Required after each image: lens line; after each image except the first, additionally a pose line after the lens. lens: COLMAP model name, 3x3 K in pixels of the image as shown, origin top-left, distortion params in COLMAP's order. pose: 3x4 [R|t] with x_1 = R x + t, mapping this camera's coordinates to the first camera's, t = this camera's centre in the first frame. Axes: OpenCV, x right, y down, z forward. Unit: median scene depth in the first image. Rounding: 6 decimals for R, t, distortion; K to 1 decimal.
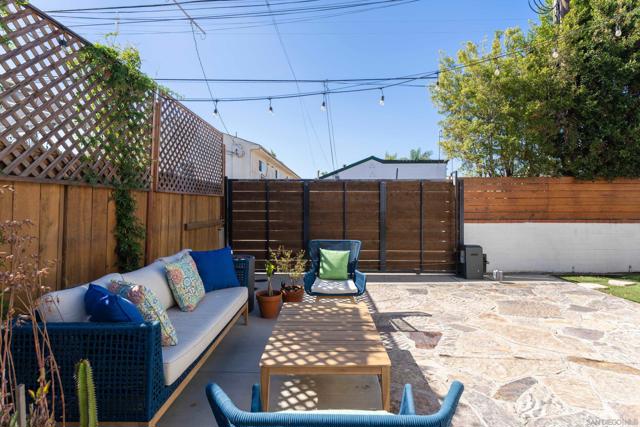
lens RADIAL K [[299.4, 0, 318.6], [0, 299.4, 208.3], [0, 0, 1]] dist [0.001743, -0.000633]
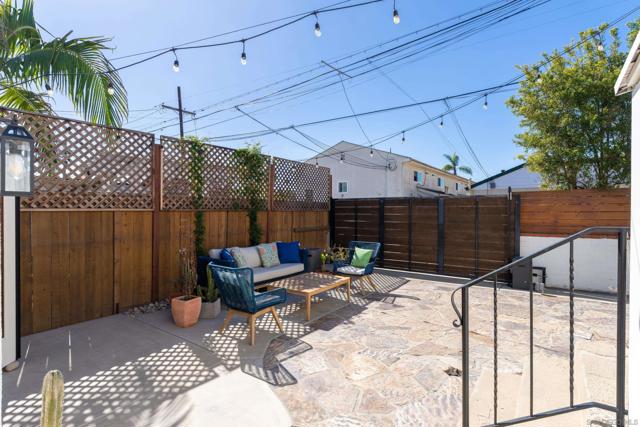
lens RADIAL K [[299.4, 0, 318.1], [0, 299.4, 215.3], [0, 0, 1]] dist [0.001743, -0.000633]
pose [[0.826564, 0.004756, -0.562823, 0.729927], [-0.004953, 0.999987, 0.001177, -0.029150], [0.562821, 0.001815, 0.826577, -0.386871]]
